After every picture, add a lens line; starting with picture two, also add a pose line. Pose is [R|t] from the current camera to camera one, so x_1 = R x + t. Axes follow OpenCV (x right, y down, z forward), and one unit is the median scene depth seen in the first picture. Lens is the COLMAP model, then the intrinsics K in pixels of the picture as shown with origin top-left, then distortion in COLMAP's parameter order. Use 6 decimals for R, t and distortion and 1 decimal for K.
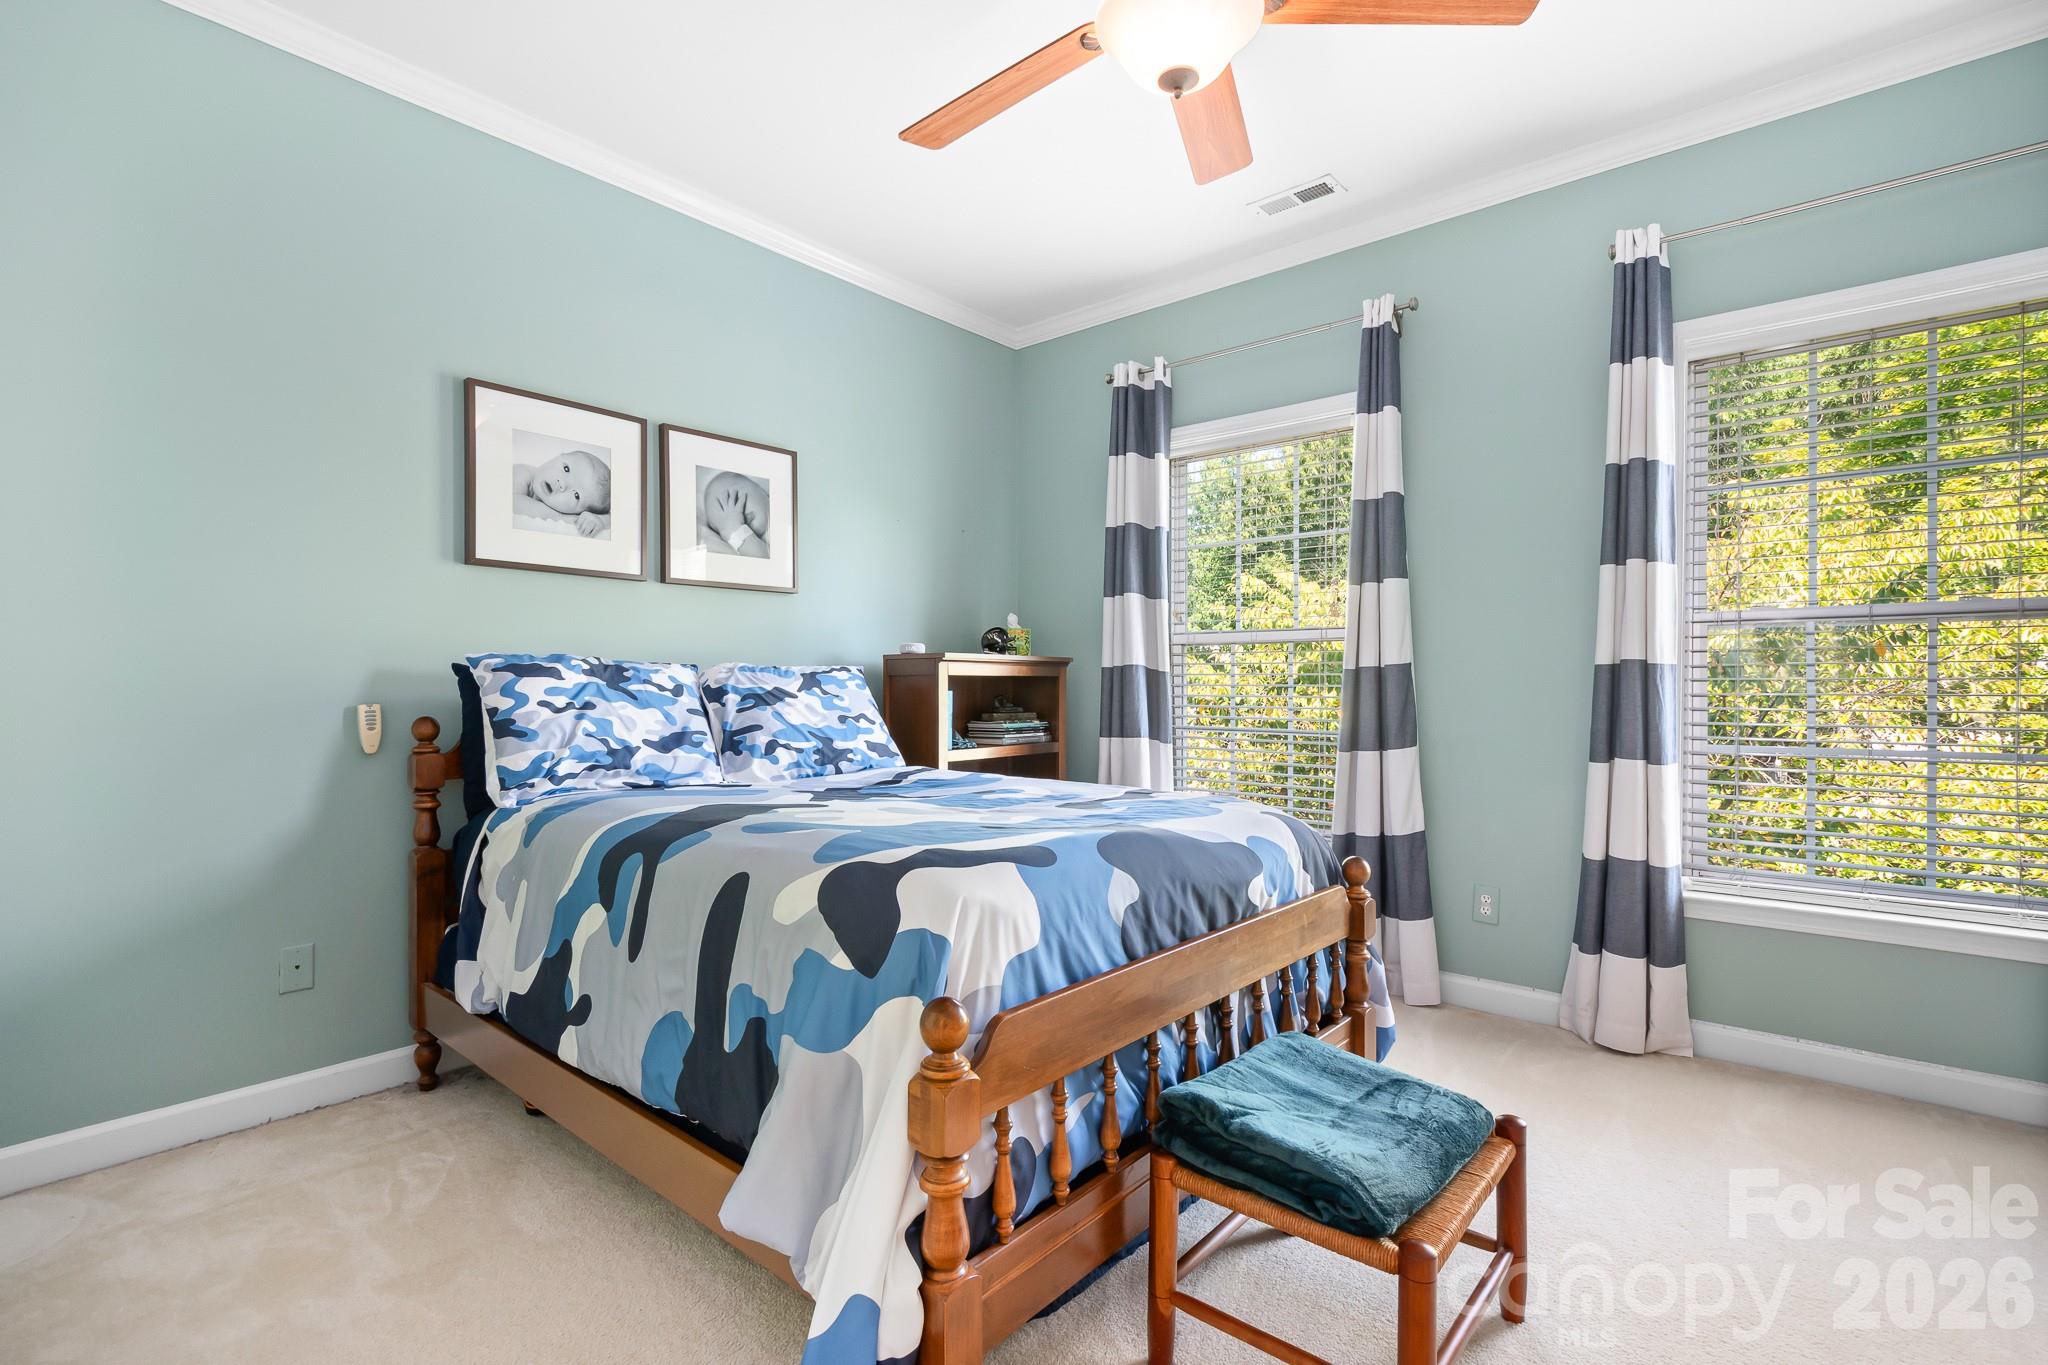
lens RADIAL K [[960.1, 0, 1023.4], [0, 960.1, 687.6], [0, 0, 1]] dist [0.003766, -0.000752]
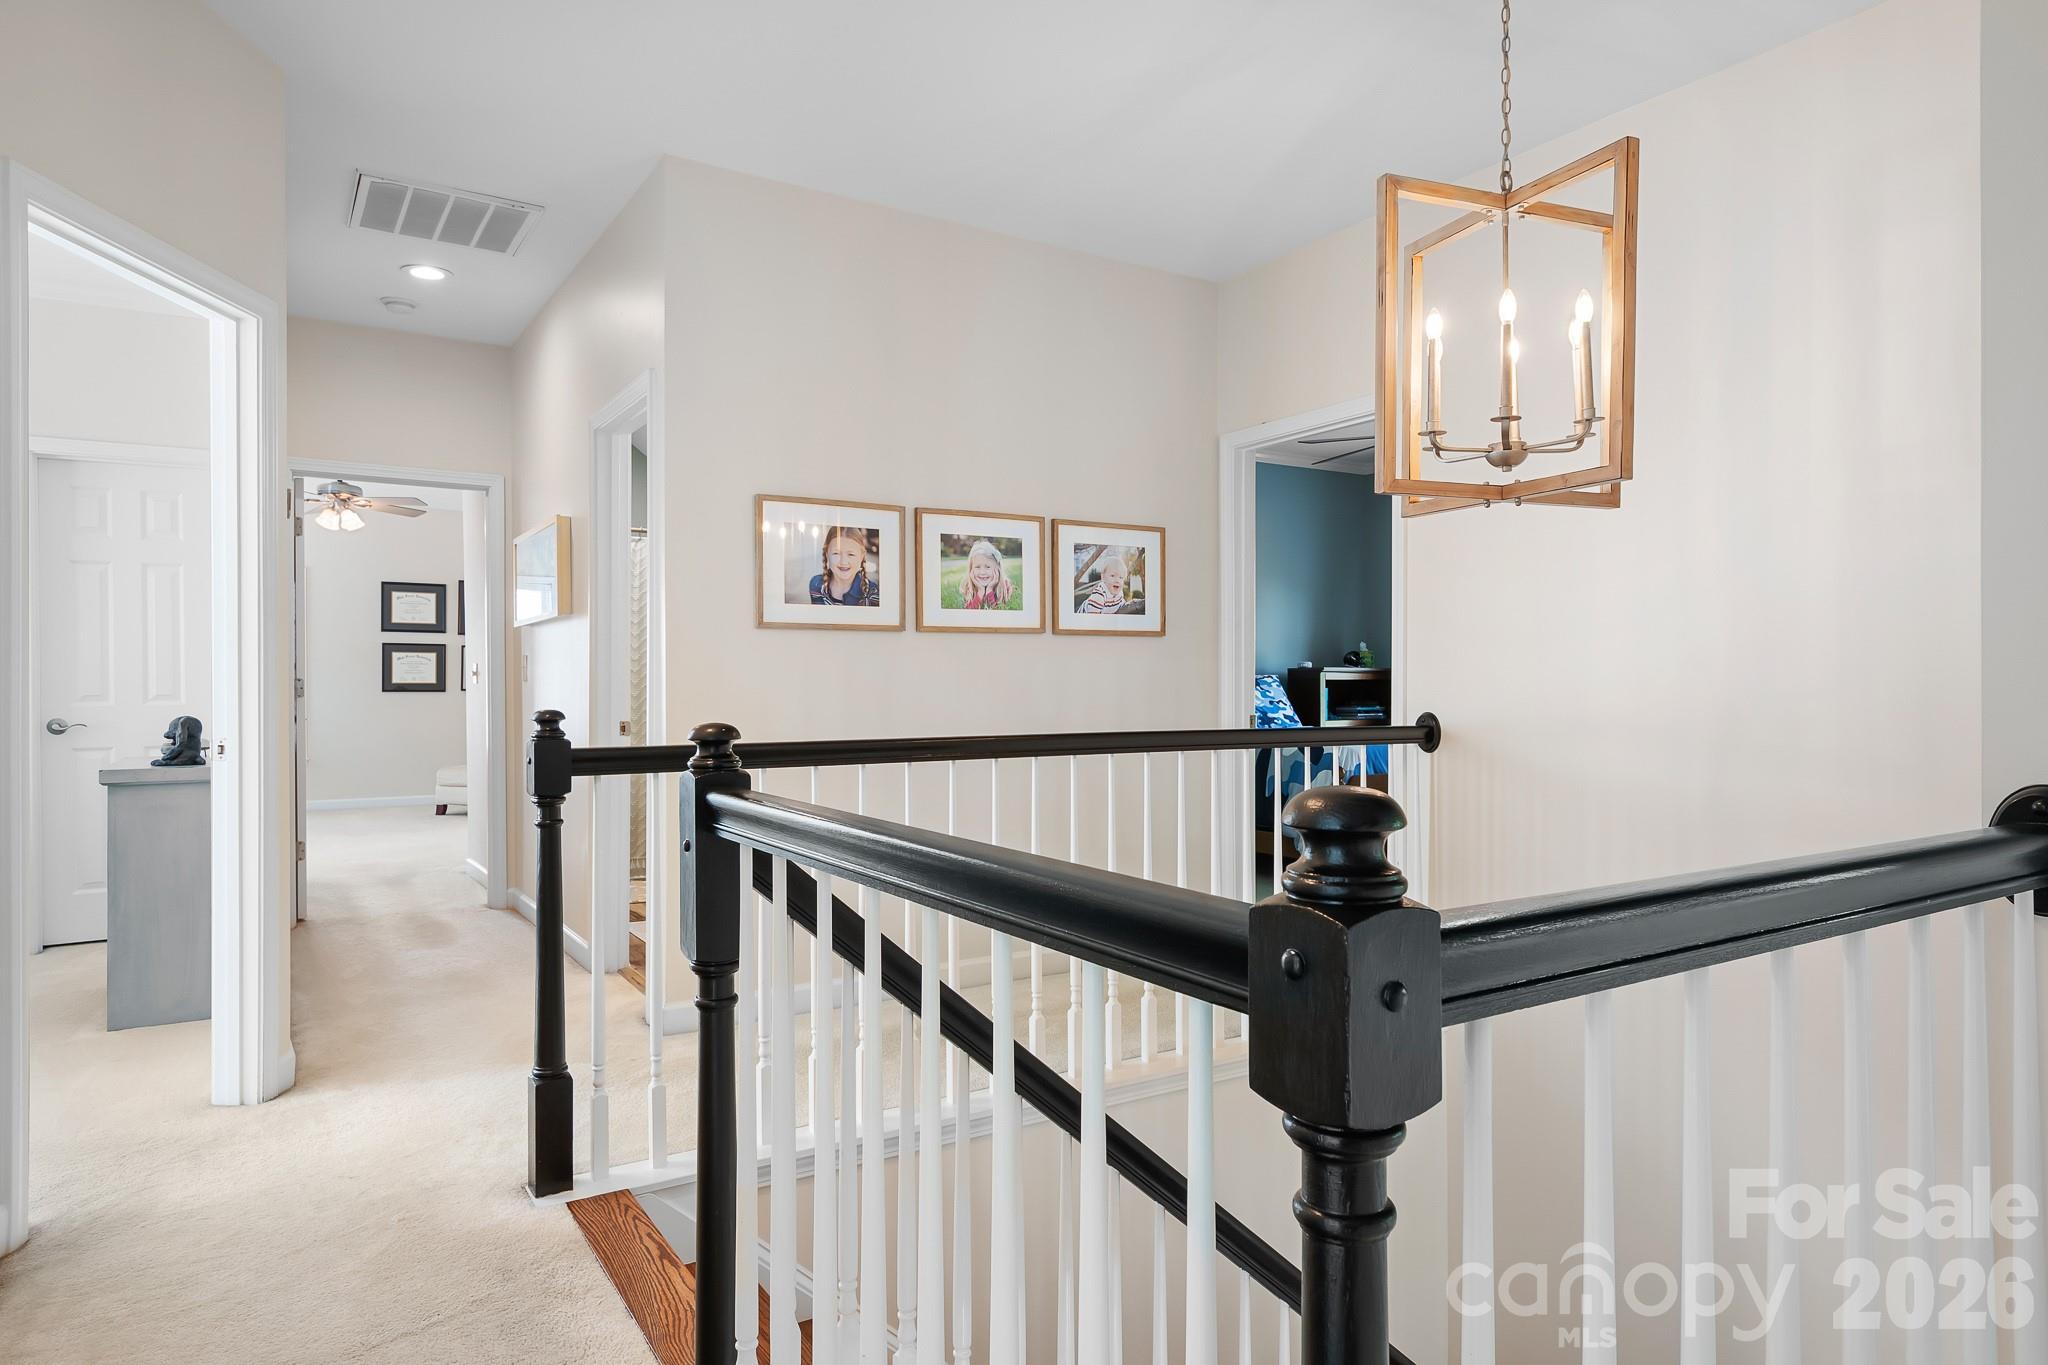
lens RADIAL K [[1194.8, 0, 1025.2], [0, 1194.8, 684.1], [0, 0, 1]] dist [0.017512, -0.000303]
pose [[0.954871, -0.005952, -0.296962, 0.053424], [0.005045, 0.999980, -0.003820, 0.001823], [0.296978, 0.002149, 0.954882, -1.372226]]
